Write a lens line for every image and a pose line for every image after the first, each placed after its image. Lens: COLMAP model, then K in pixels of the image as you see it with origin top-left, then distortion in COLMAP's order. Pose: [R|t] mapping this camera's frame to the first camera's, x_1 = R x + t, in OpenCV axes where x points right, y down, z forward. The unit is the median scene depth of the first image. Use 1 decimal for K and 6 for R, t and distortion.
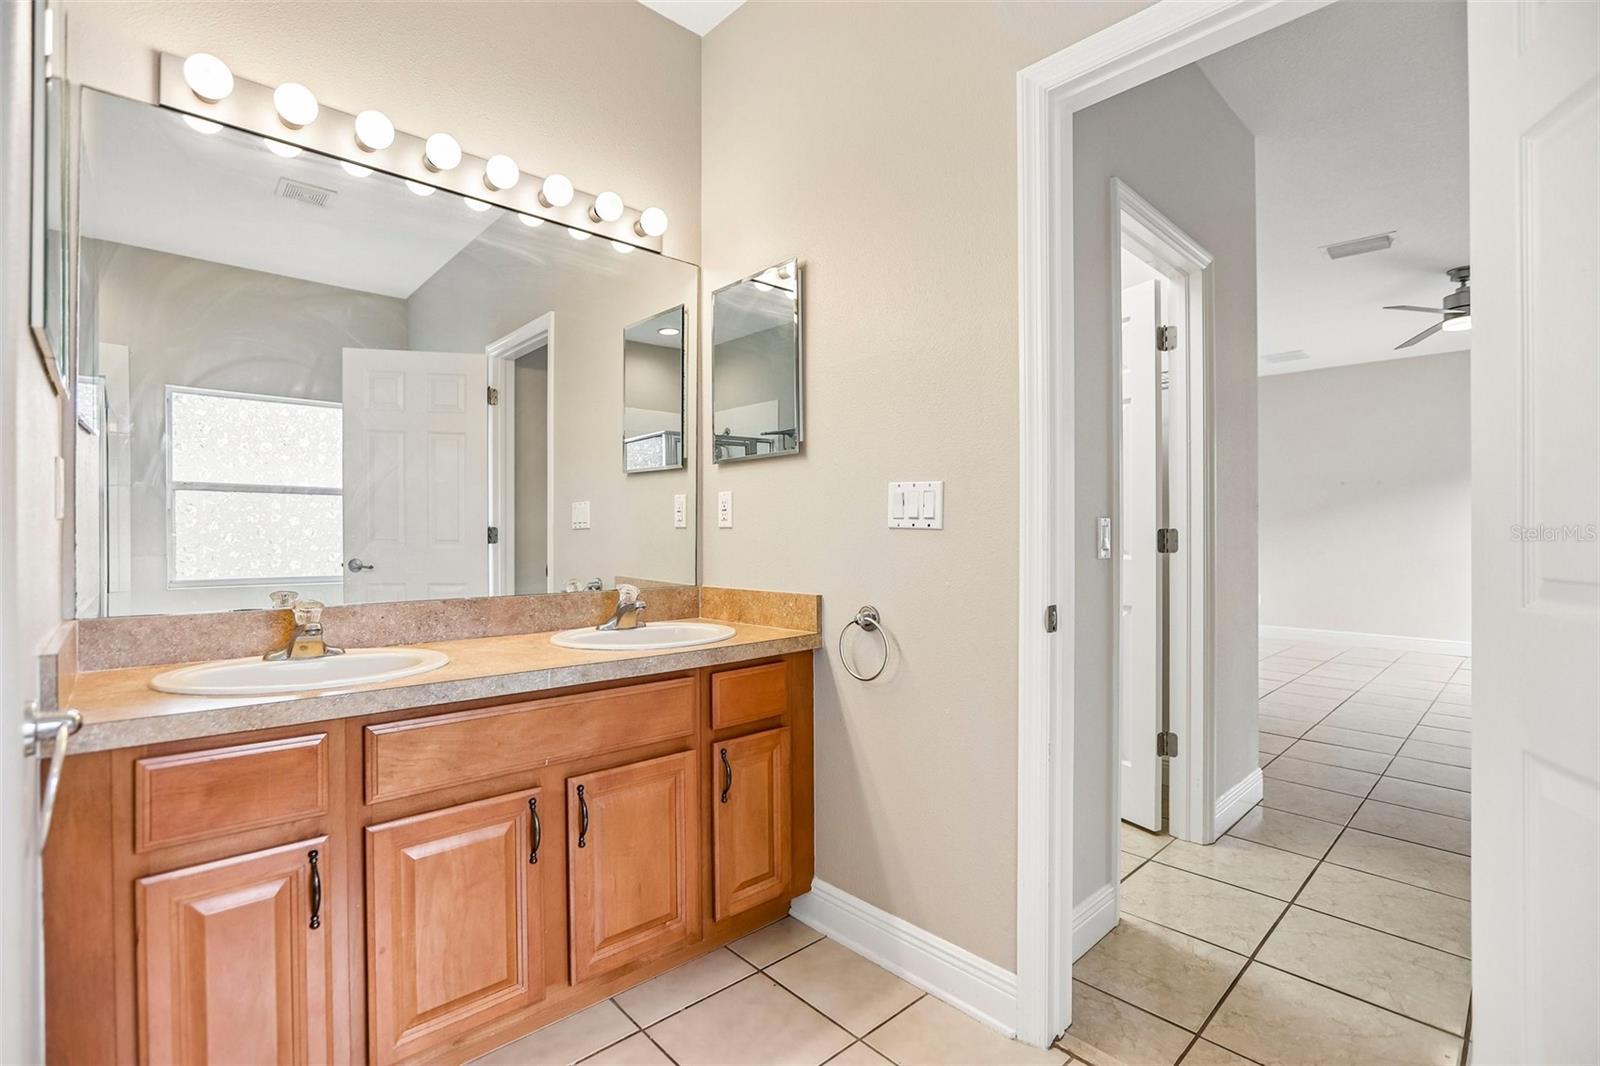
lens RADIAL K [[718.4, 0, 796.1], [0, 718.4, 529.8], [0, 0, 1]] dist [-0.058928, 0.031863]
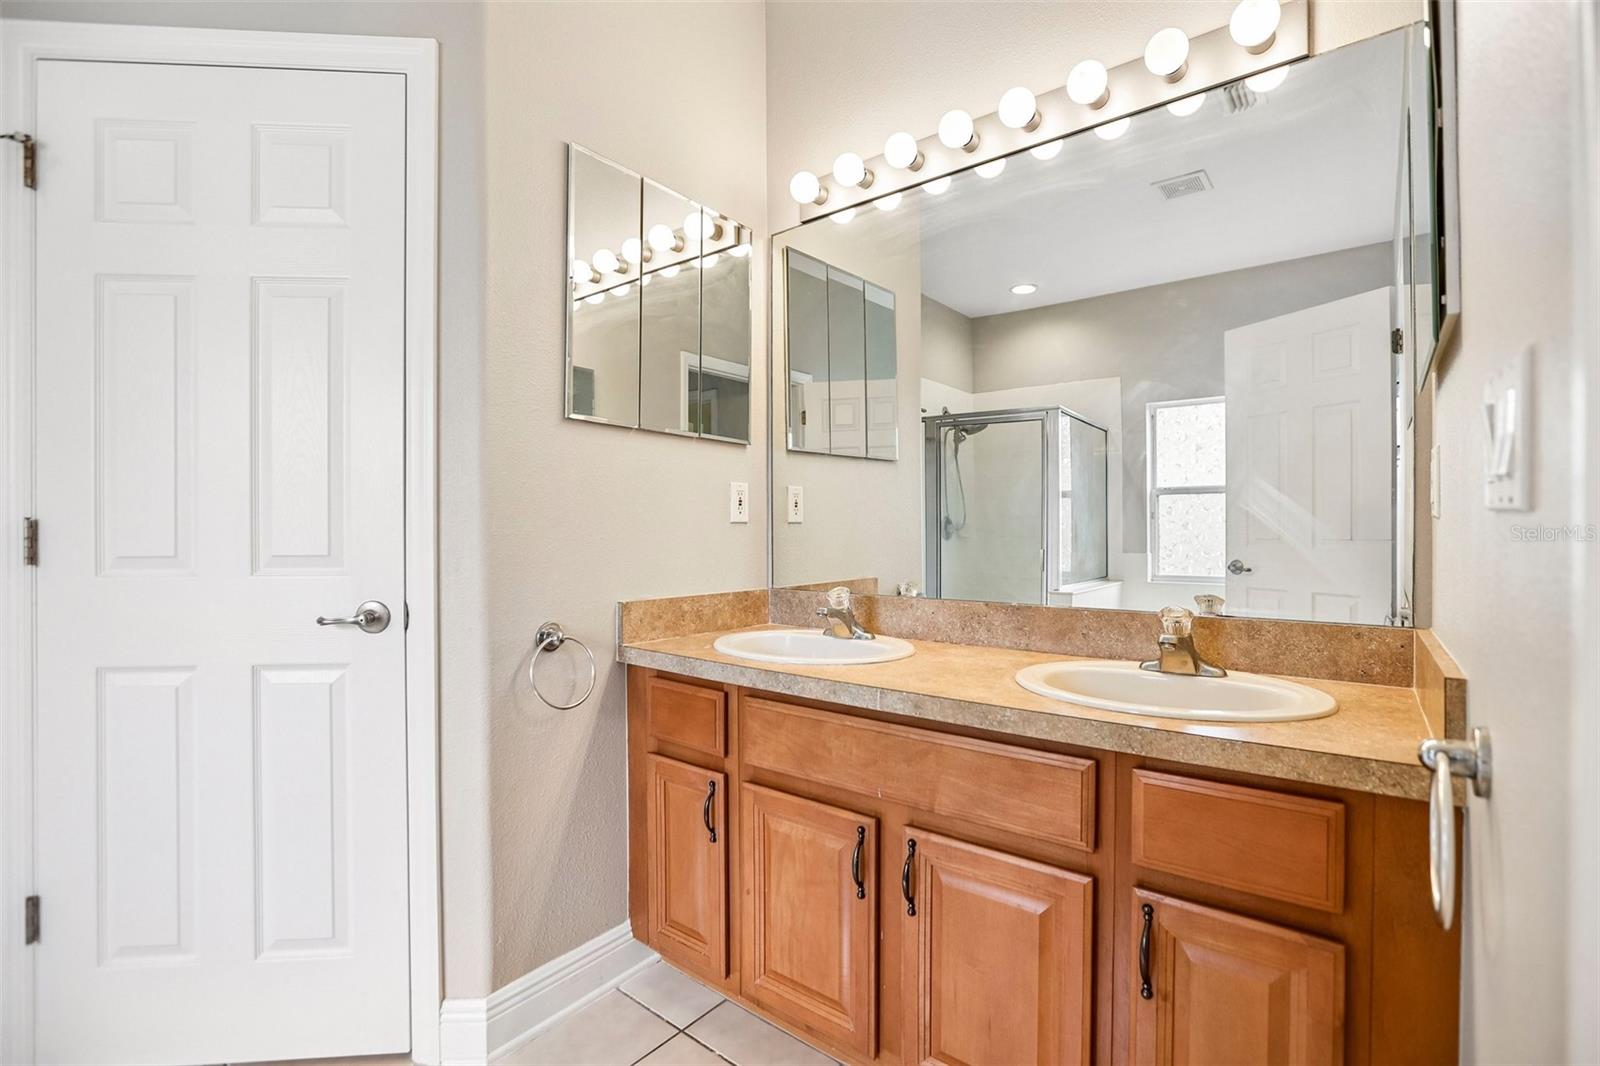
lens RADIAL K [[702.9, 0, 800.0], [0, 702.9, 533.0], [0, 0, 1]] dist [-0.025002, 0.000080]
pose [[0.186431, -0.000412, -0.982468, 0.391770], [0.005399, 0.999985, 0.000605, 0.004482], [0.982453, -0.005418, 0.186431, 0.611755]]
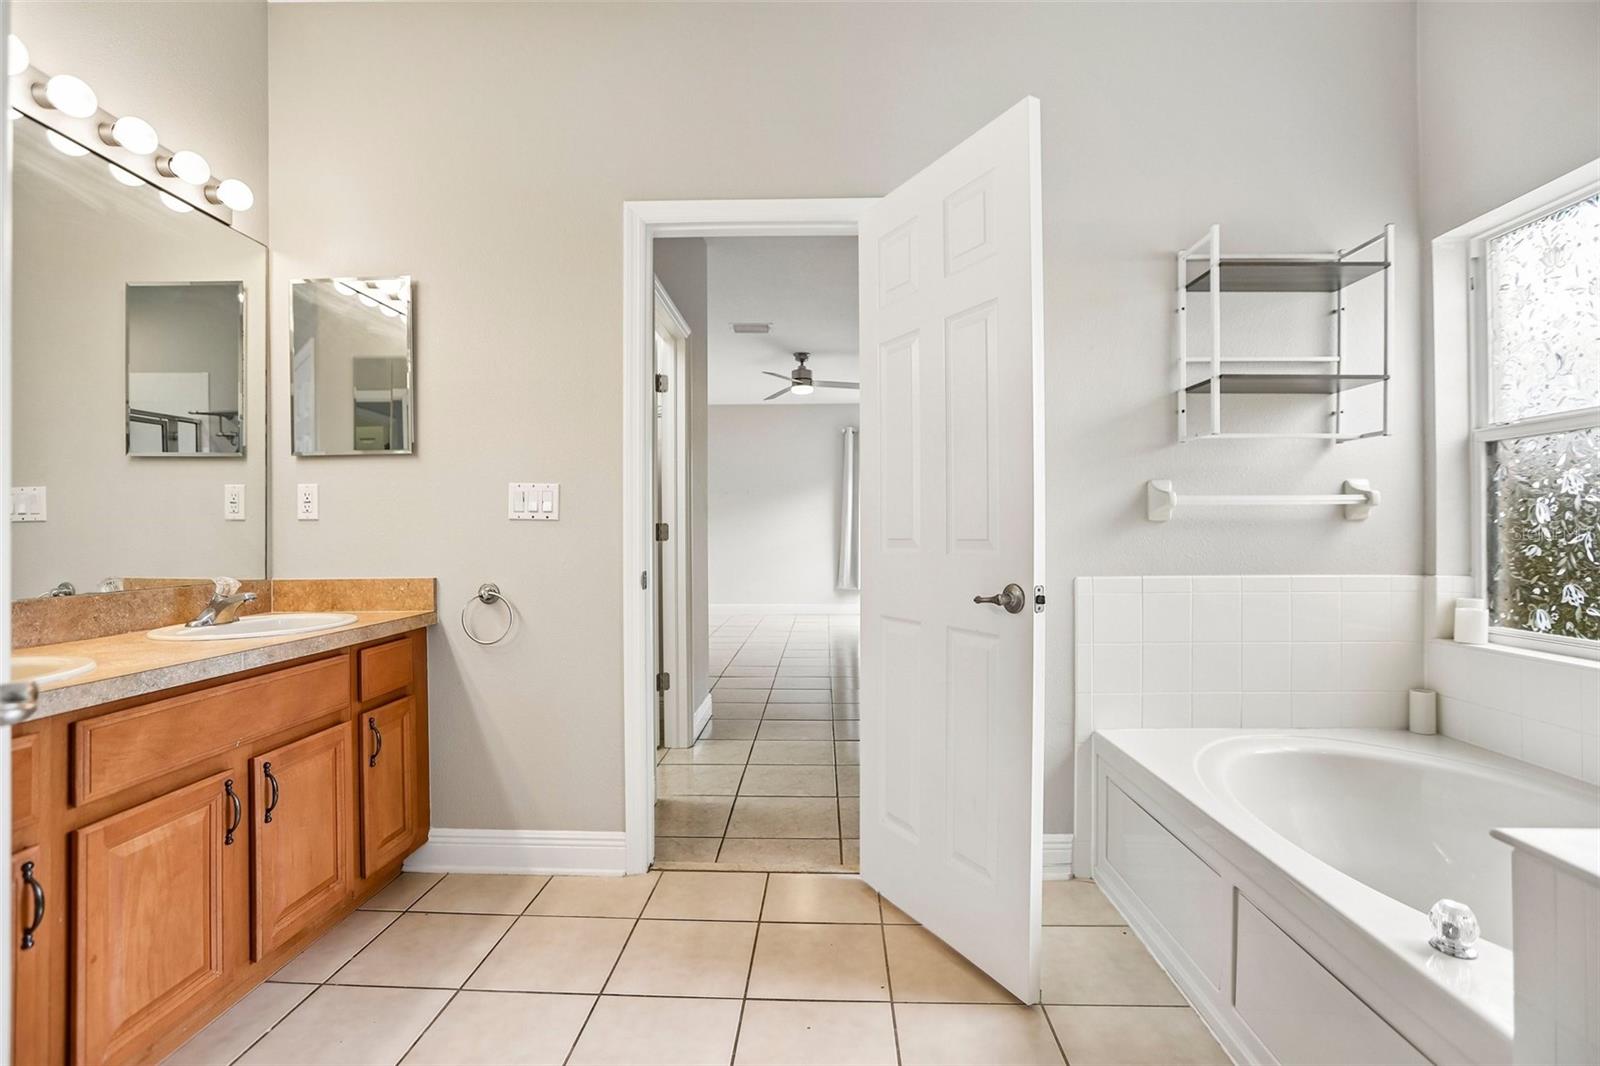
lens RADIAL K [[726.8, 0, 800.0], [0, 726.8, 533.0], [0, 0, 1]] dist [-0.058295, 0.021031]
pose [[0.696780, -0.006169, 0.717259, -0.422978], [0.004033, 0.999981, 0.004683, 0.017797], [-0.717274, -0.000371, 0.696791, -0.240770]]
